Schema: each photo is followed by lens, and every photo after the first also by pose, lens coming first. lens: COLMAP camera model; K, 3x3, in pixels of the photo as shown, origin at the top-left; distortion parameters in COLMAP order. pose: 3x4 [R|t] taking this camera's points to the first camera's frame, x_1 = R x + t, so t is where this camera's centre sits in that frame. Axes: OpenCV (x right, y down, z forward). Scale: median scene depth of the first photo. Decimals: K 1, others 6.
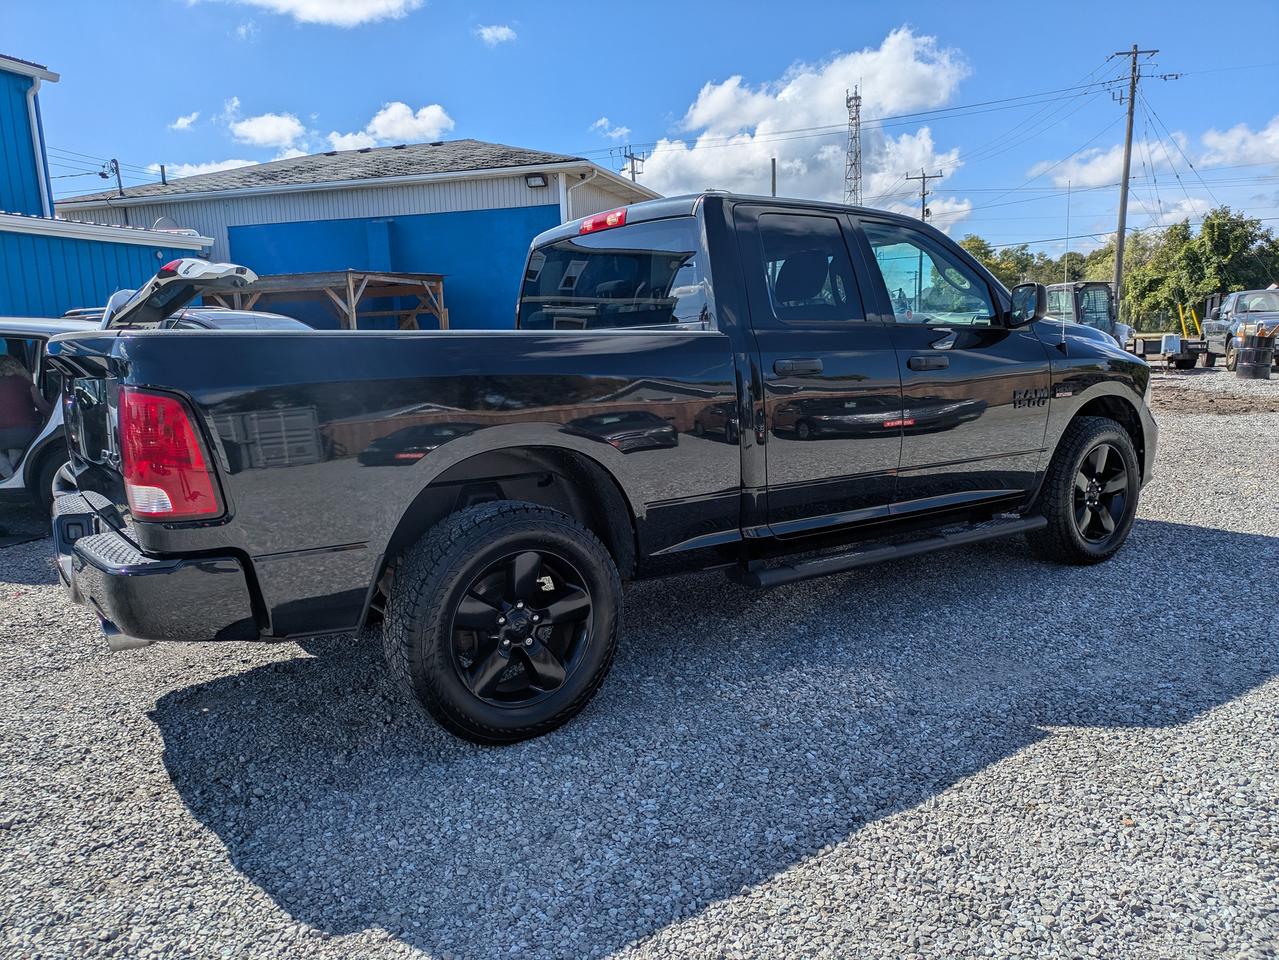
lens RADIAL K [[957.0, 0, 629.9], [0, 957.0, 479.8], [0, 0, 1]] dist [0.012737, -0.000153]
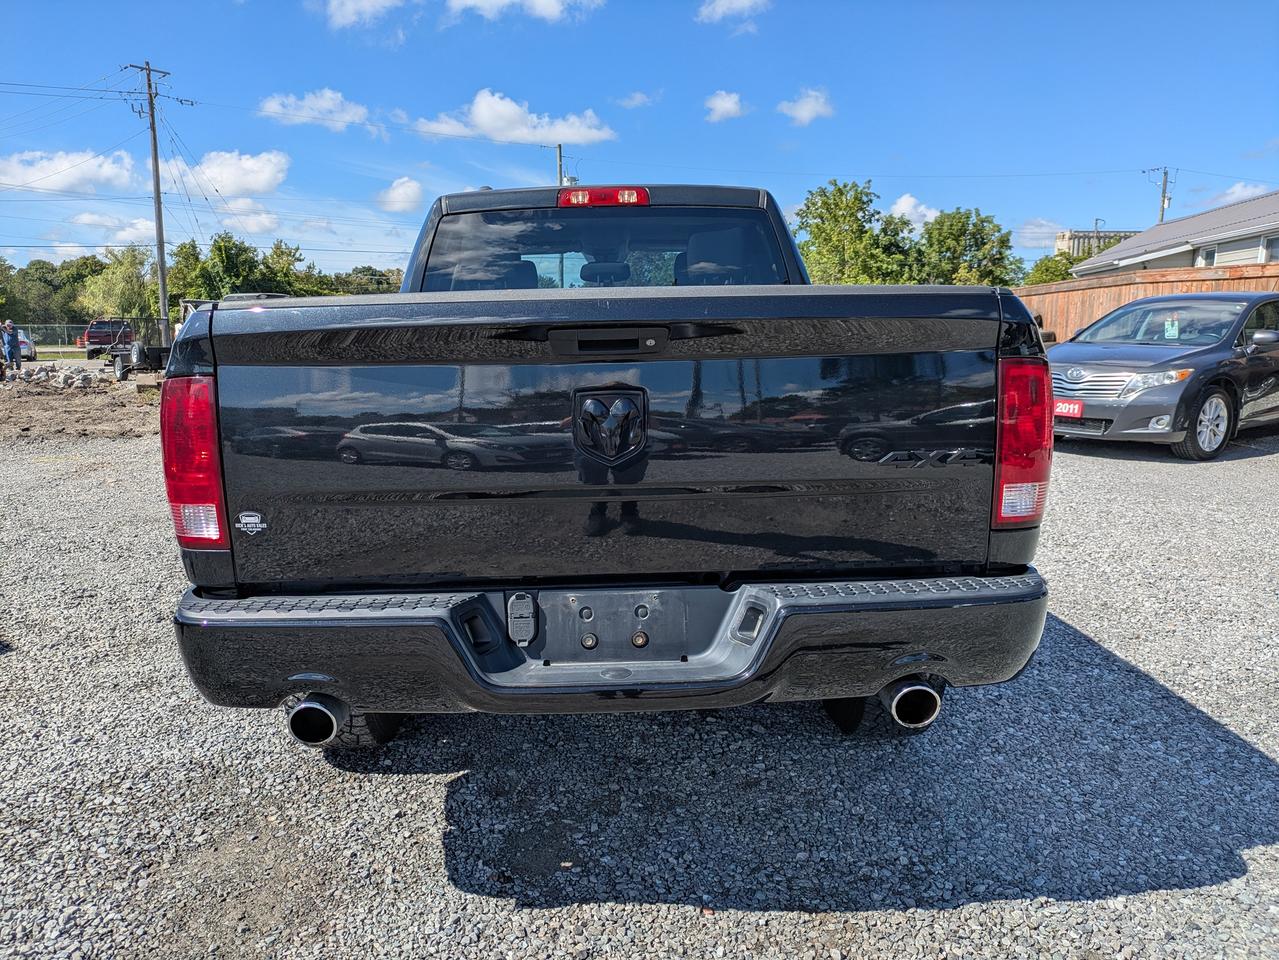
lens RADIAL K [[957.0, 0, 629.9], [0, 957.0, 479.8], [0, 0, 1]] dist [0.012737, -0.000153]
pose [[0.557266, -0.098135, 0.824515, -0.194890], [0.110329, 0.992938, 0.043613, -0.010038], [-0.822972, 0.066664, 0.564157, 0.118167]]
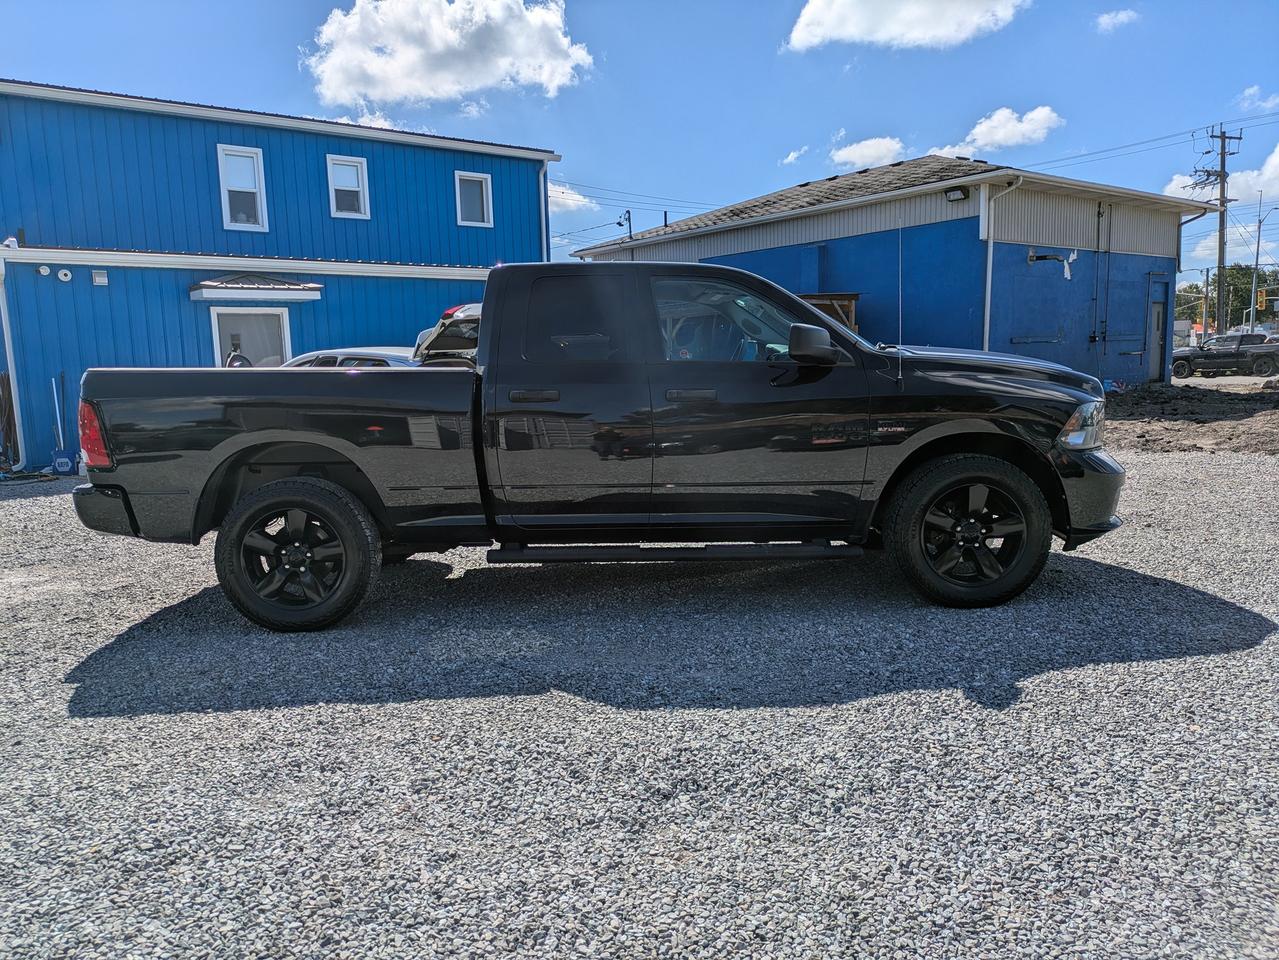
lens RADIAL K [[957.0, 0, 629.9], [0, 957.0, 479.8], [0, 0, 1]] dist [0.012737, -0.000153]
pose [[0.811904, 0.072295, -0.579297, 0.220330], [-0.077841, 0.996848, 0.015308, -0.007126], [0.578578, 0.032664, 0.814973, 0.007700]]
